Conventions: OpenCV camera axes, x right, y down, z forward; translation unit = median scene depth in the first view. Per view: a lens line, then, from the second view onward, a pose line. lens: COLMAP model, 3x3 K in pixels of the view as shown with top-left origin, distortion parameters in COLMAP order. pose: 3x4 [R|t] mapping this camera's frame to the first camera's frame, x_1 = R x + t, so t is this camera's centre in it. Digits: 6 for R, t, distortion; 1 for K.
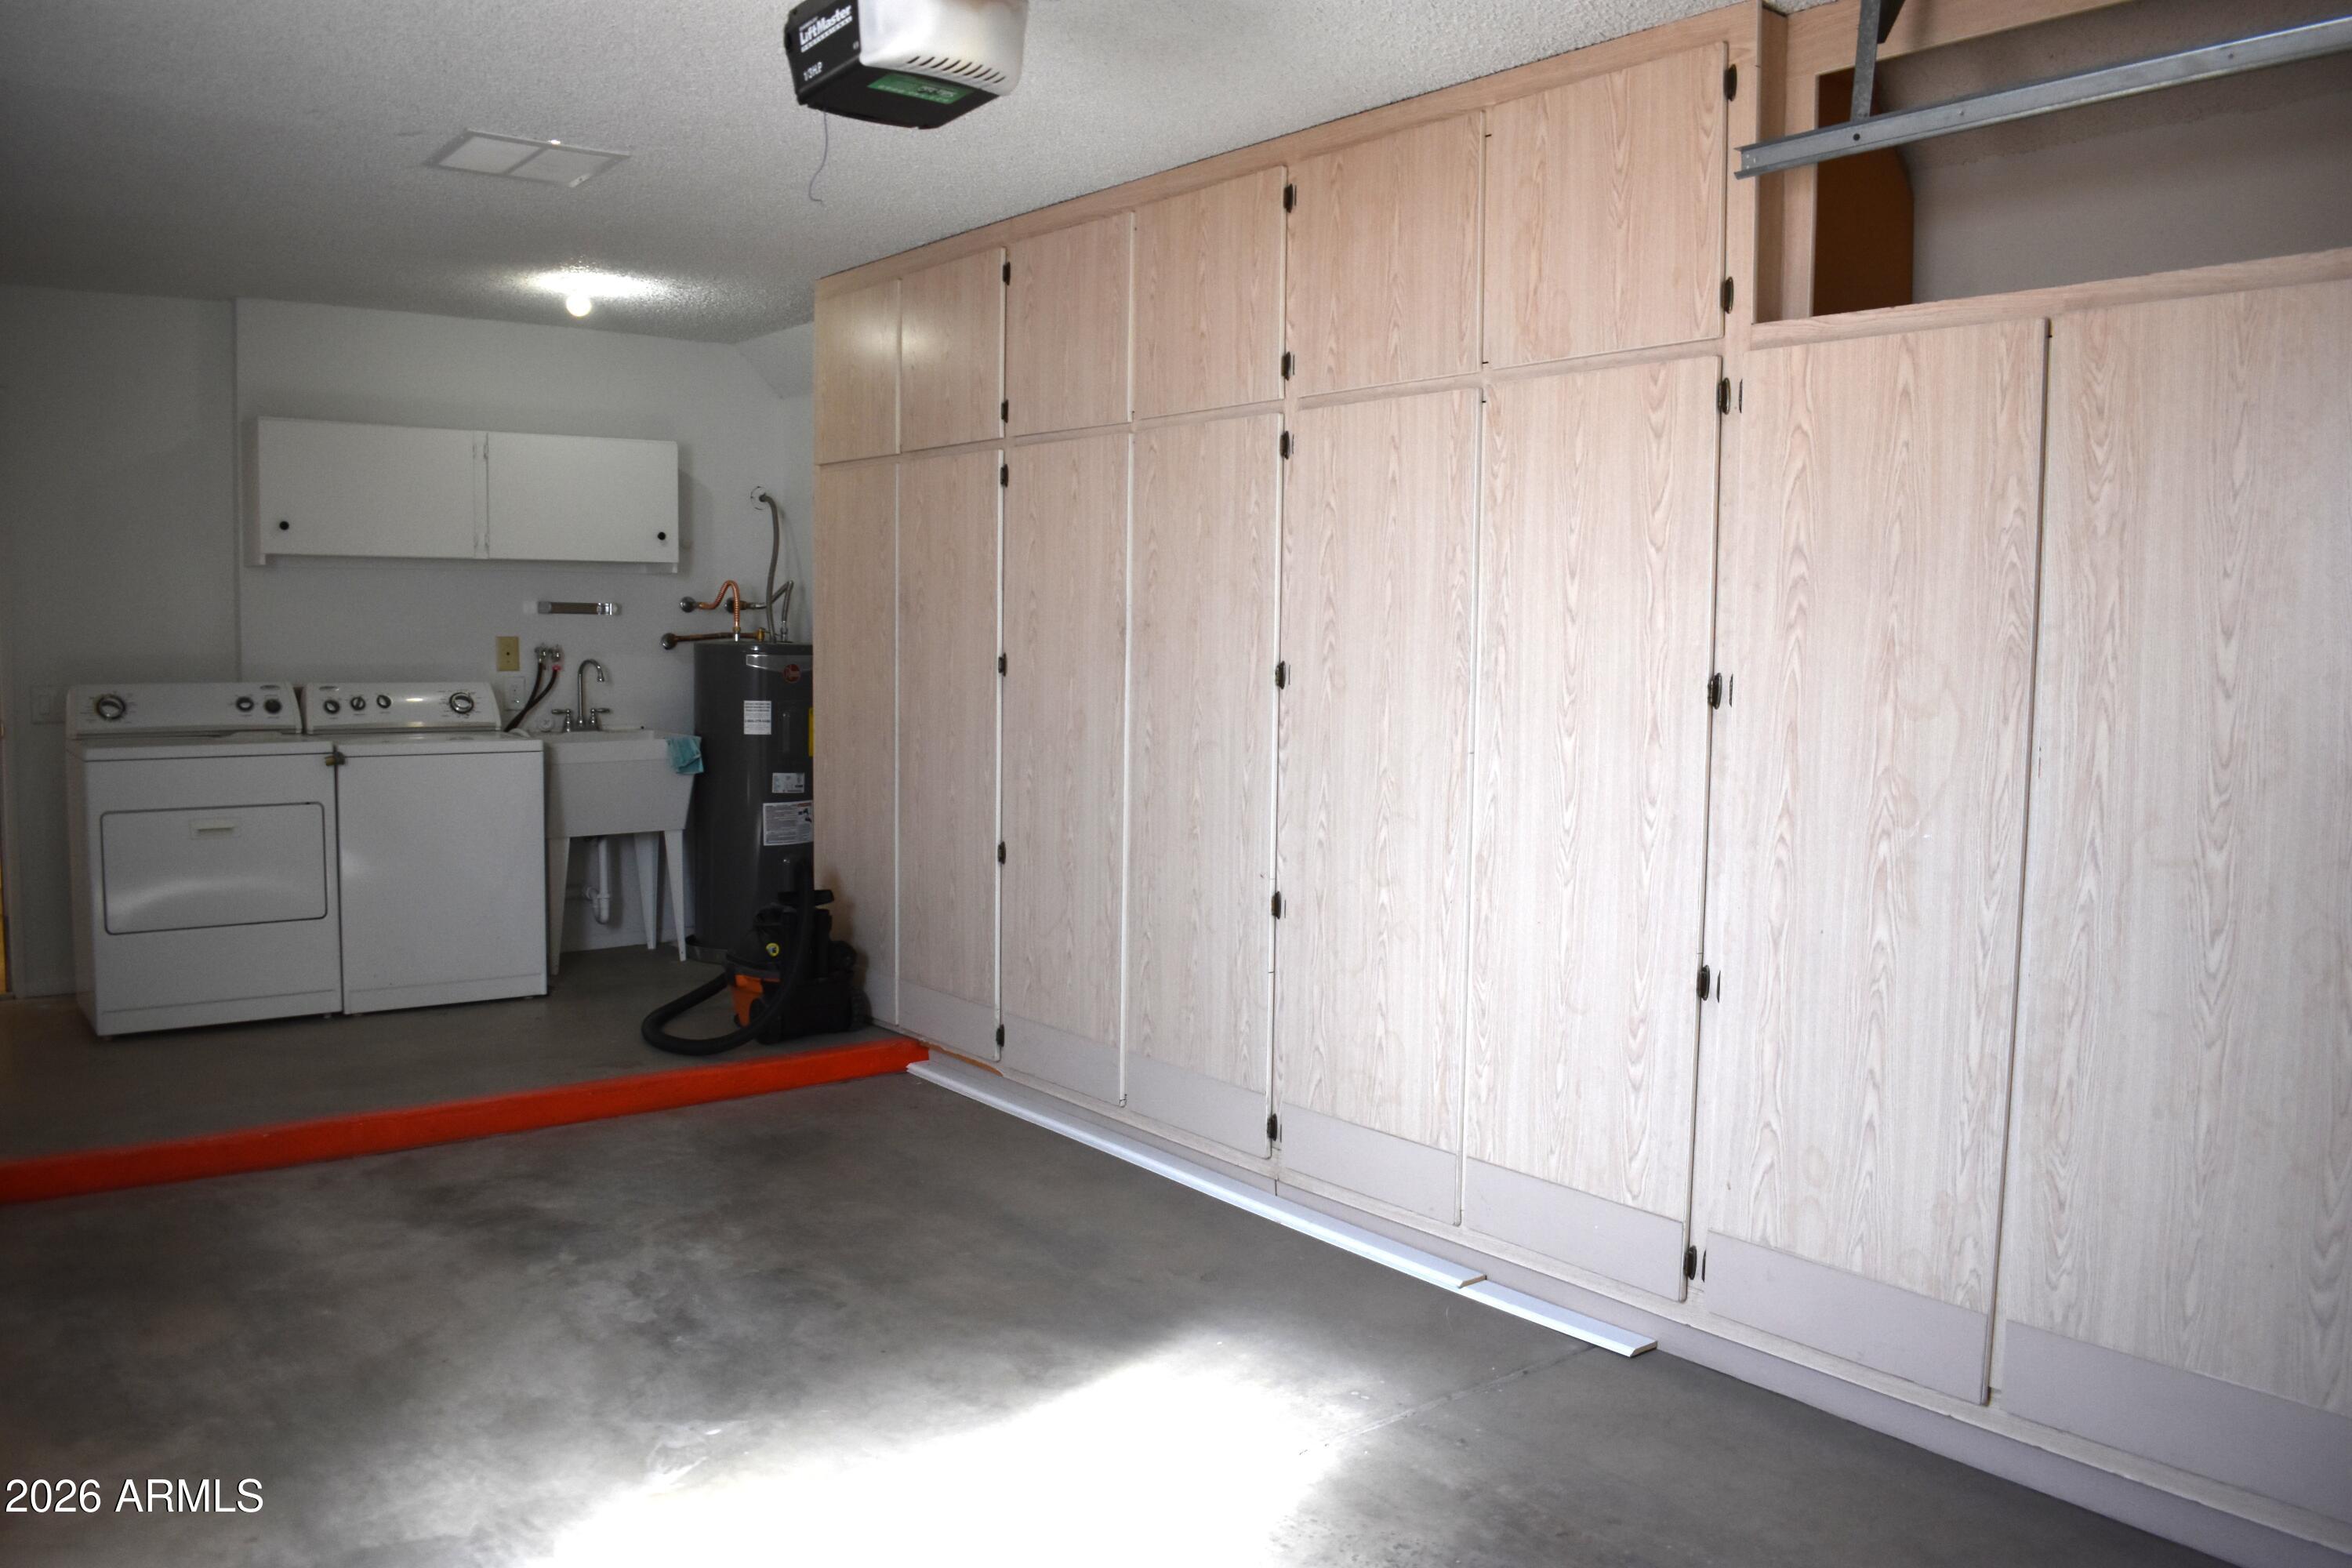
lens RADIAL K [[1831.4, 0, 1176.0], [0, 1831.4, 784.0], [0, 0, 1]] dist [-0.090979, 0.009333]
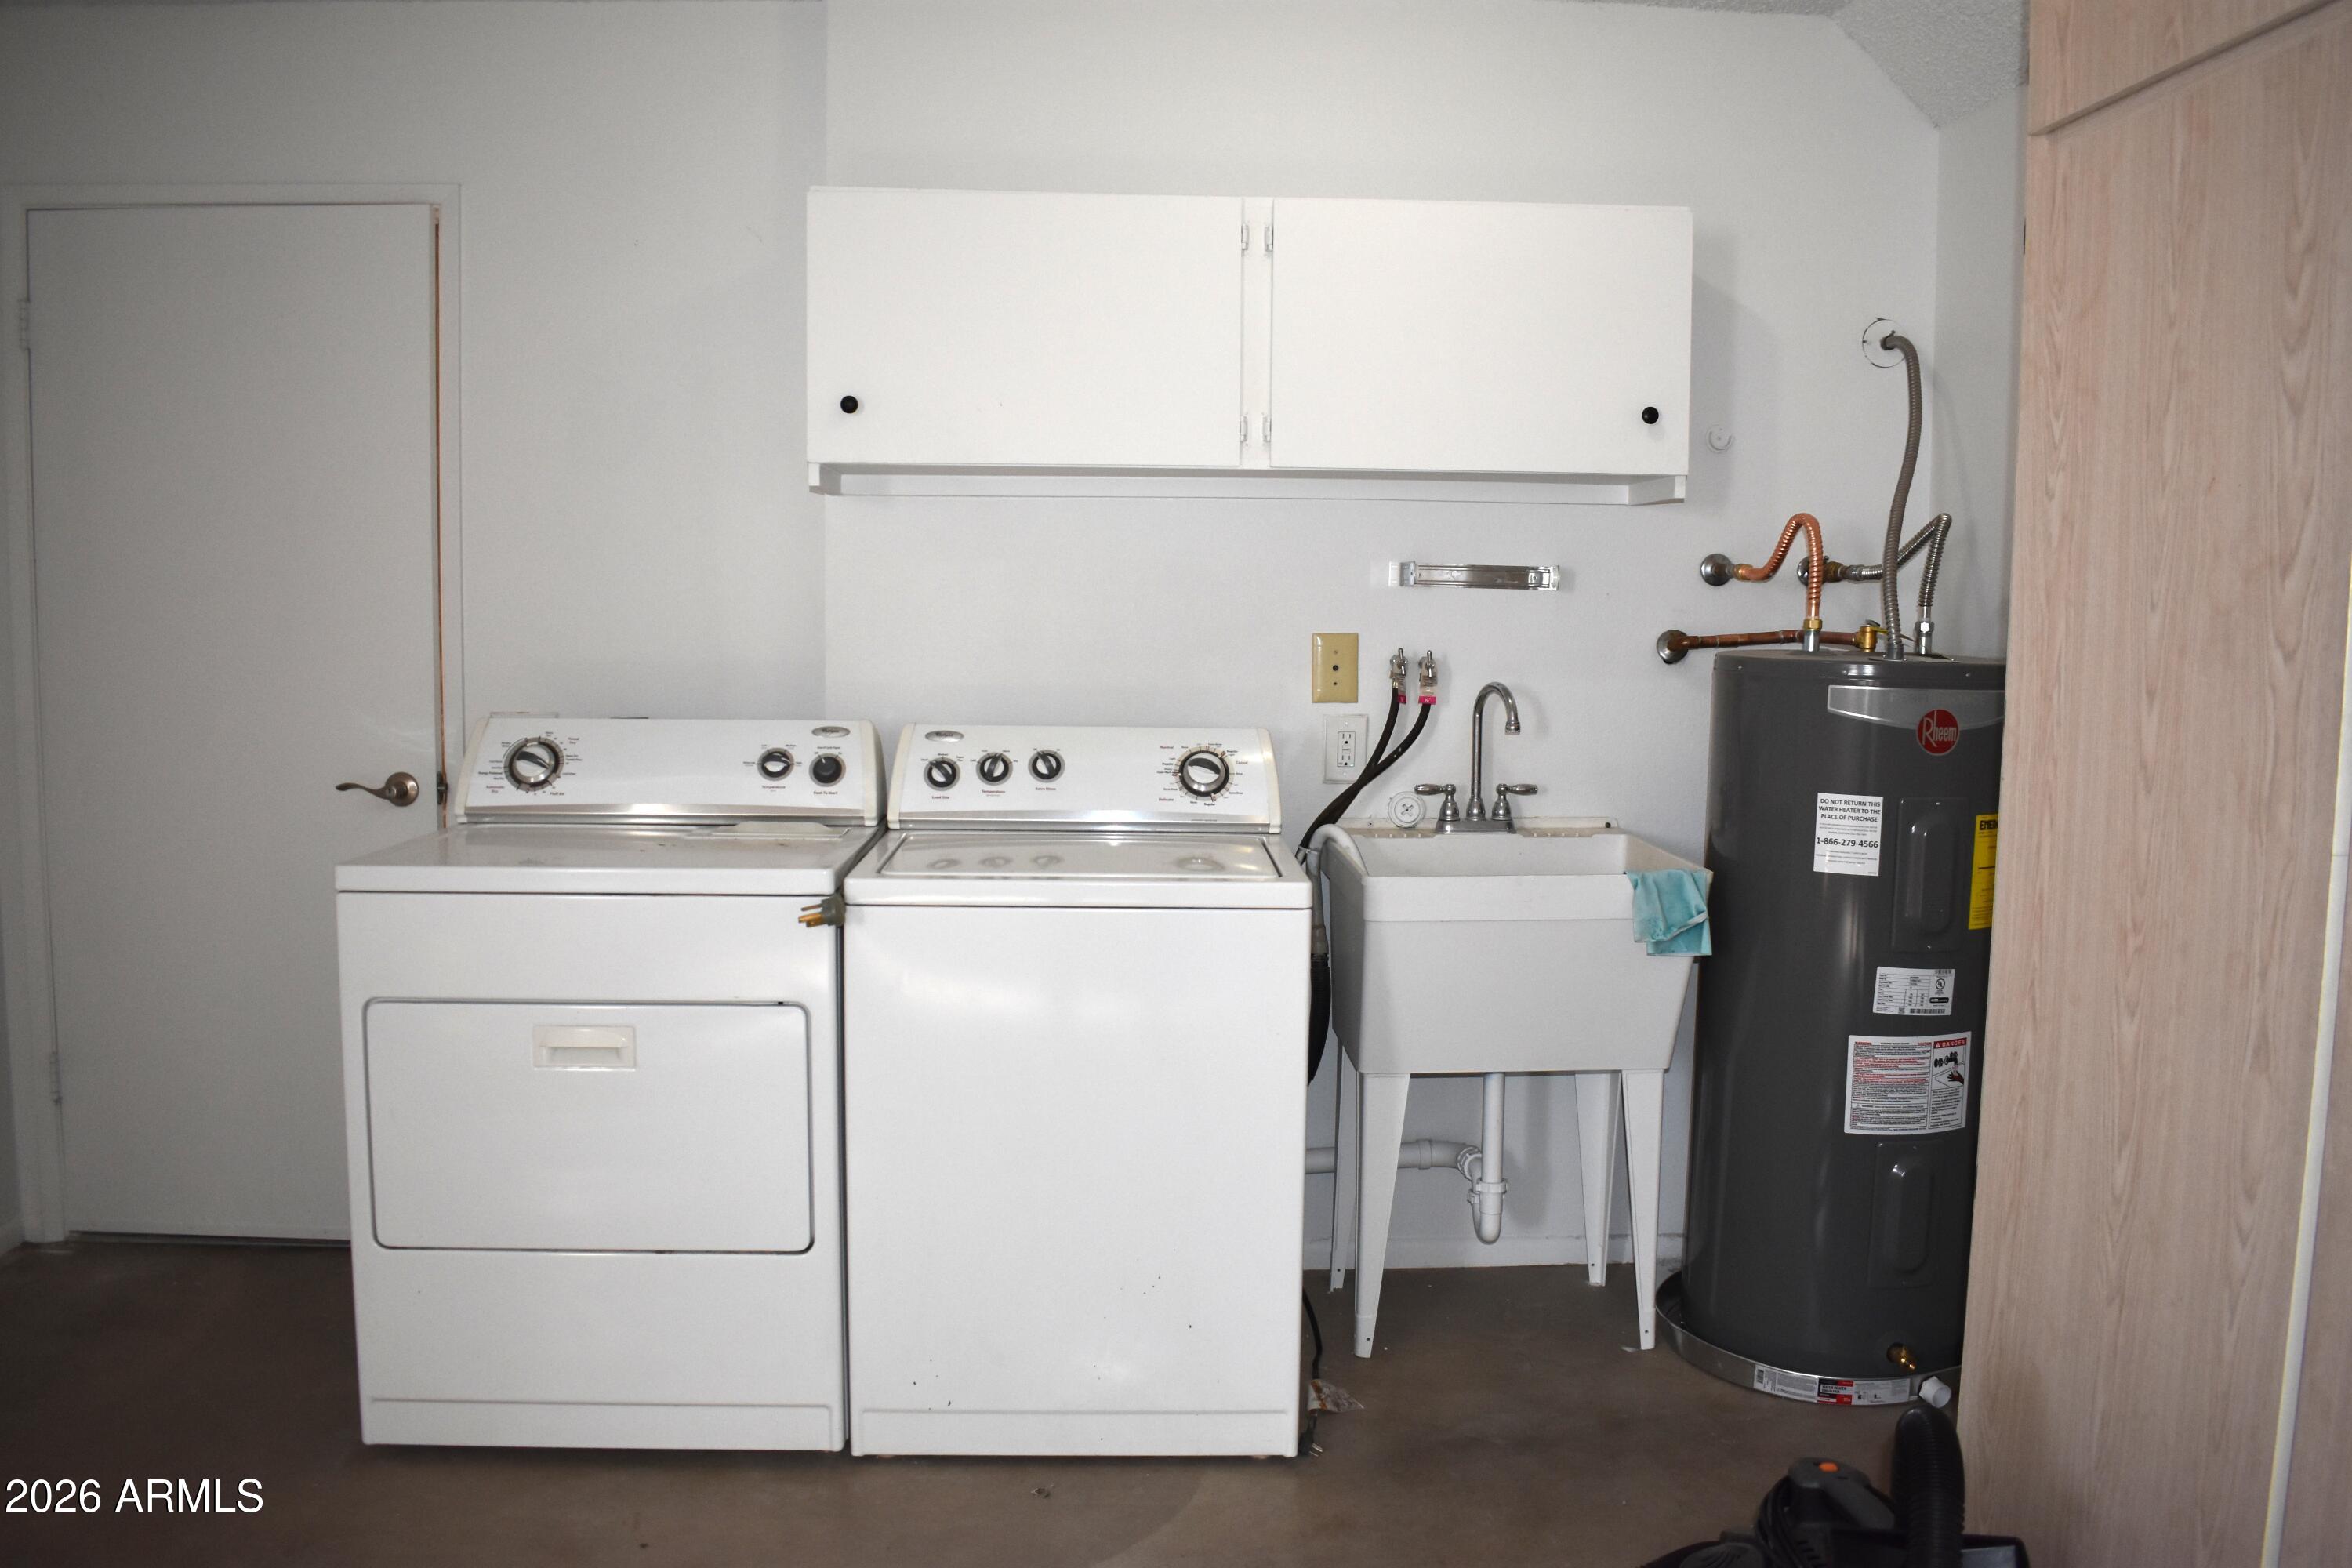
lens RADIAL K [[1843.0, 0, 1176.0], [0, 1843.0, 784.0], [0, 0, 1]] dist [-0.099096, 0.011477]
pose [[0.824683, 0.053434, -0.563066, -0.121531], [-0.049770, 0.998521, 0.021862, -0.049460], [0.563401, 0.009994, 0.826123, 0.563565]]
